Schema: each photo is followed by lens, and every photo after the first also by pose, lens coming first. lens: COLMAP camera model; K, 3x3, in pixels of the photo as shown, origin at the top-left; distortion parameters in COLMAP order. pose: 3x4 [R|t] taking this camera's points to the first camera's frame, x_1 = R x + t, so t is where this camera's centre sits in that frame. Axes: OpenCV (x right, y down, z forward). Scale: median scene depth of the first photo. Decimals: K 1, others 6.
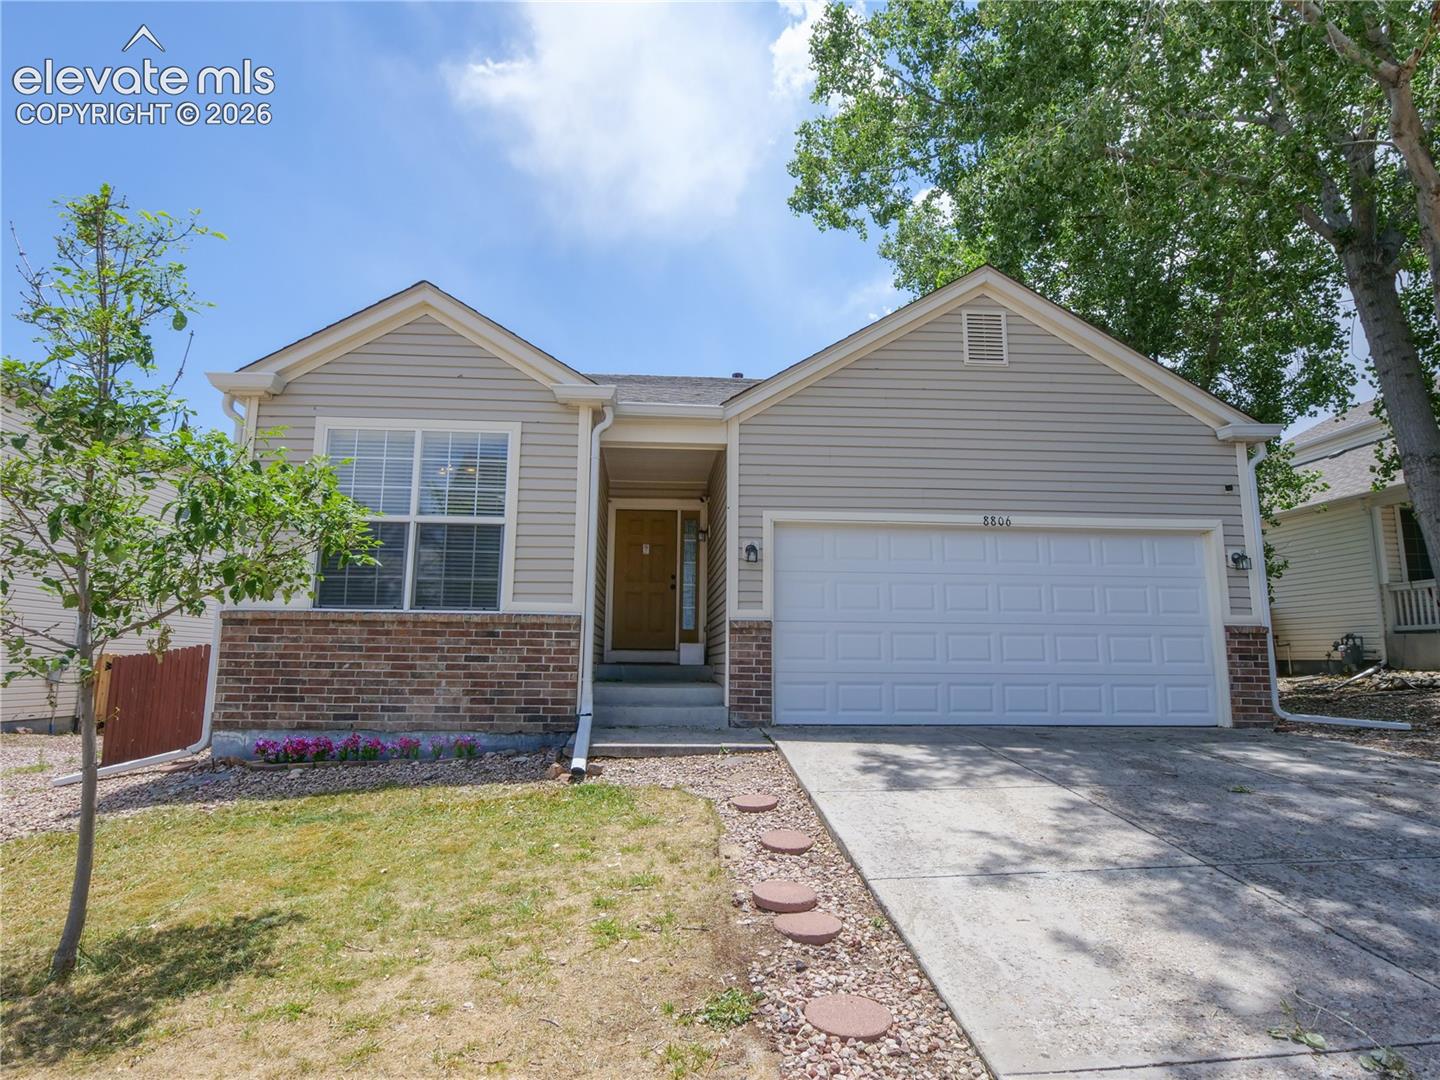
lens RADIAL K [[780.9, 0, 716.6], [0, 780.9, 533.6], [0, 0, 1]] dist [-0.003182, -0.000908]
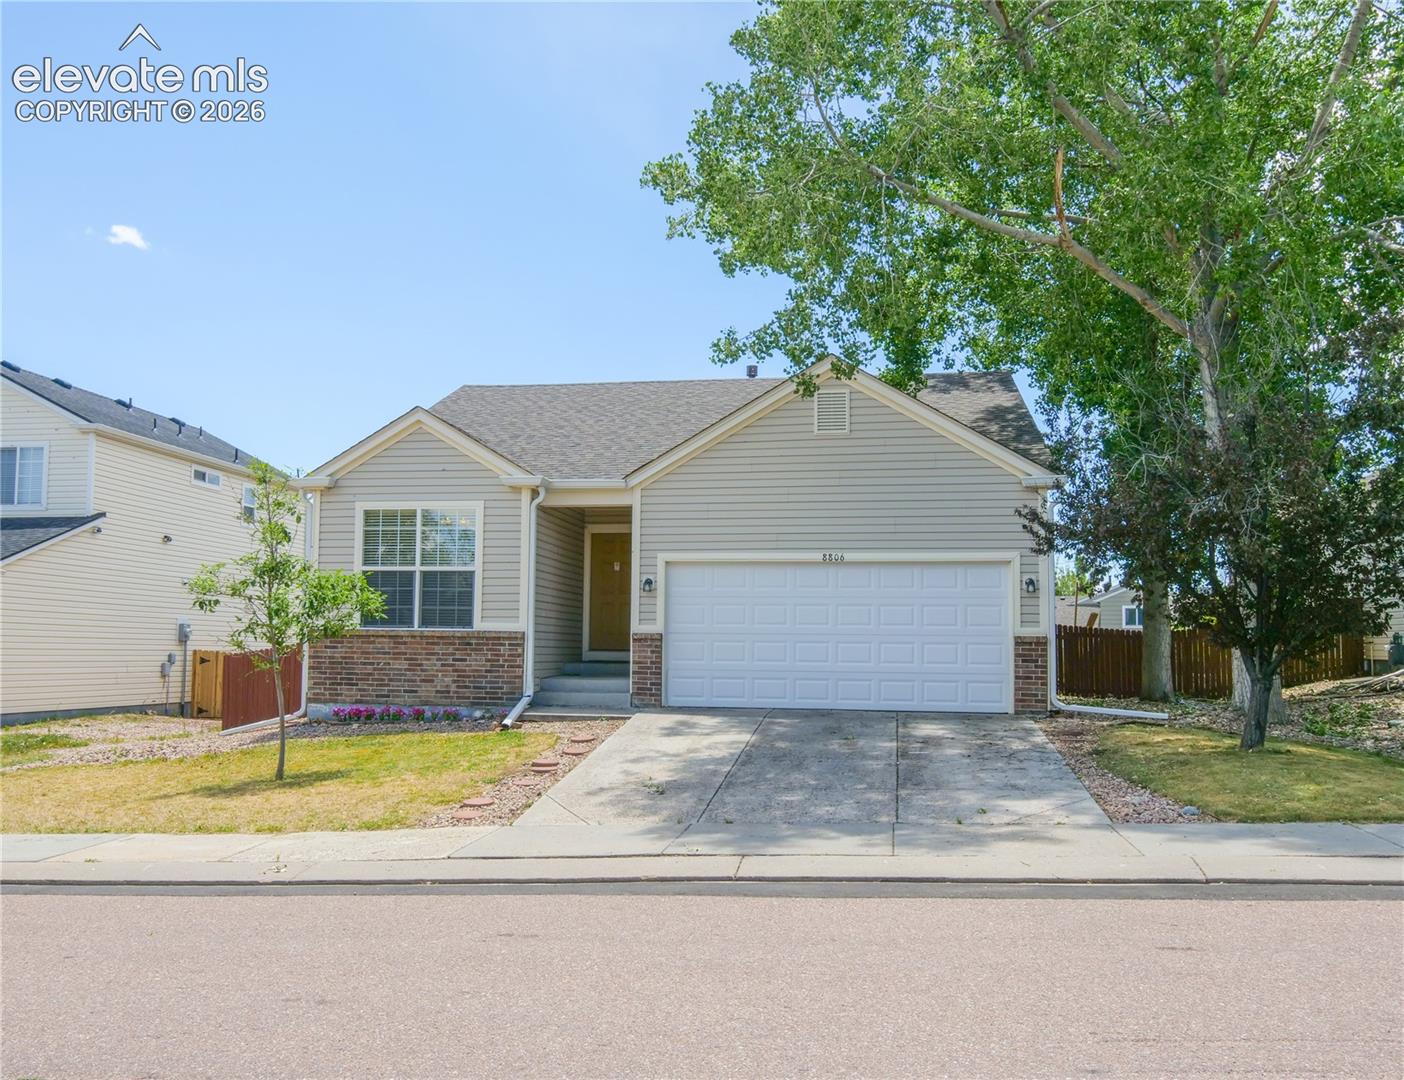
lens RADIAL K [[1296.9, 0, 703.9], [0, 1296.9, 543.6], [0, 0, 1]] dist [0.008485, 0.000000]
pose [[0.974964, -0.015041, -0.221854, 0.734340], [0.033032, 0.996437, 0.077607, -0.251018], [0.219896, -0.082993, 0.971987, -1.364415]]
